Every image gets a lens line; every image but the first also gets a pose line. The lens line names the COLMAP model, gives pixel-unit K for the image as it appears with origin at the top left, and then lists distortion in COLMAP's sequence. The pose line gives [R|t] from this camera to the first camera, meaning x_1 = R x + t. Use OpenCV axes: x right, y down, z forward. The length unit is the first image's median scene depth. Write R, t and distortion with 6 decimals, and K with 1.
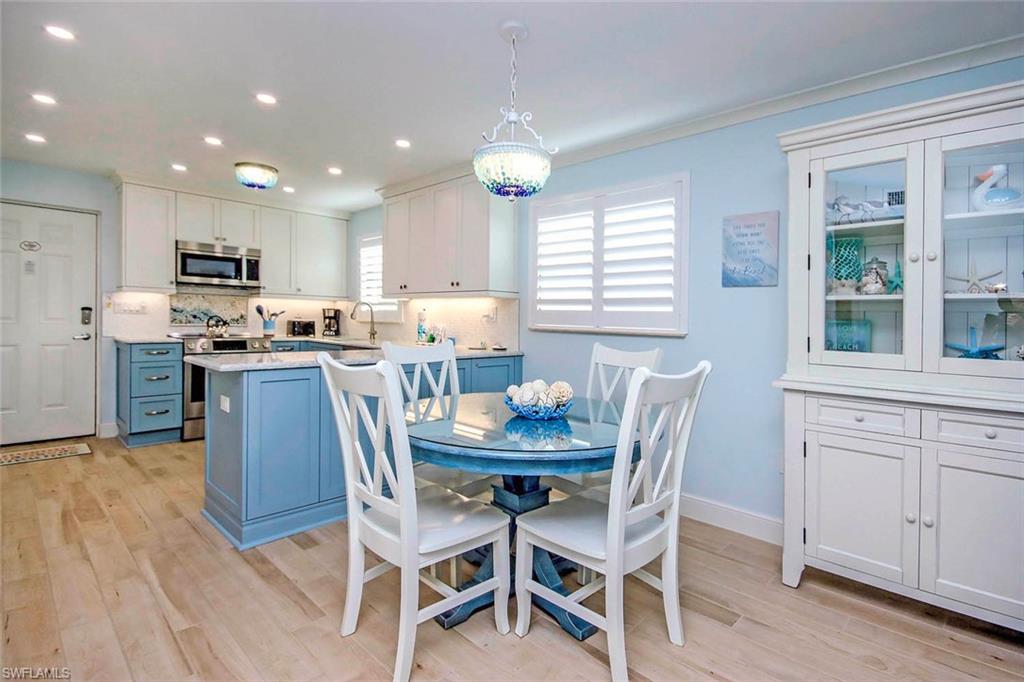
lens RADIAL K [[515.5, 0, 516.3], [0, 515.5, 315.5], [0, 0, 1]] dist [0.000770, -0.000014]
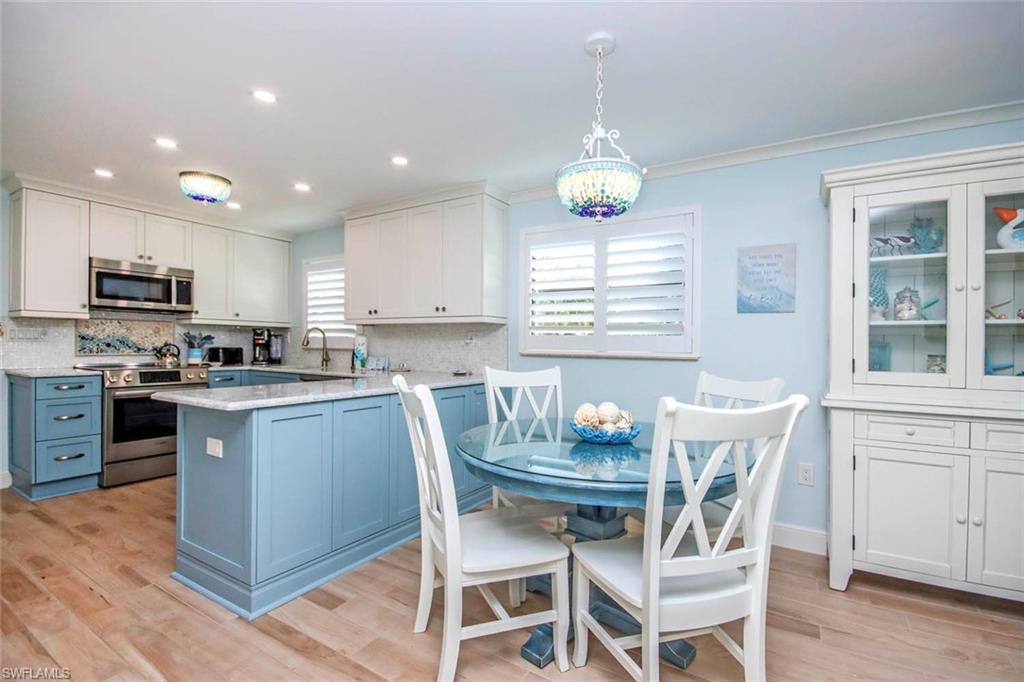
lens RADIAL K [[470.8, 0, 507.8], [0, 470.8, 337.4], [0, 0, 1]] dist [0.014843, -0.015021]
pose [[0.976707, -0.007186, 0.214458, -0.276449], [0.008084, 0.999962, -0.003311, -0.005023], [-0.214426, 0.004967, 0.976728, 0.141241]]
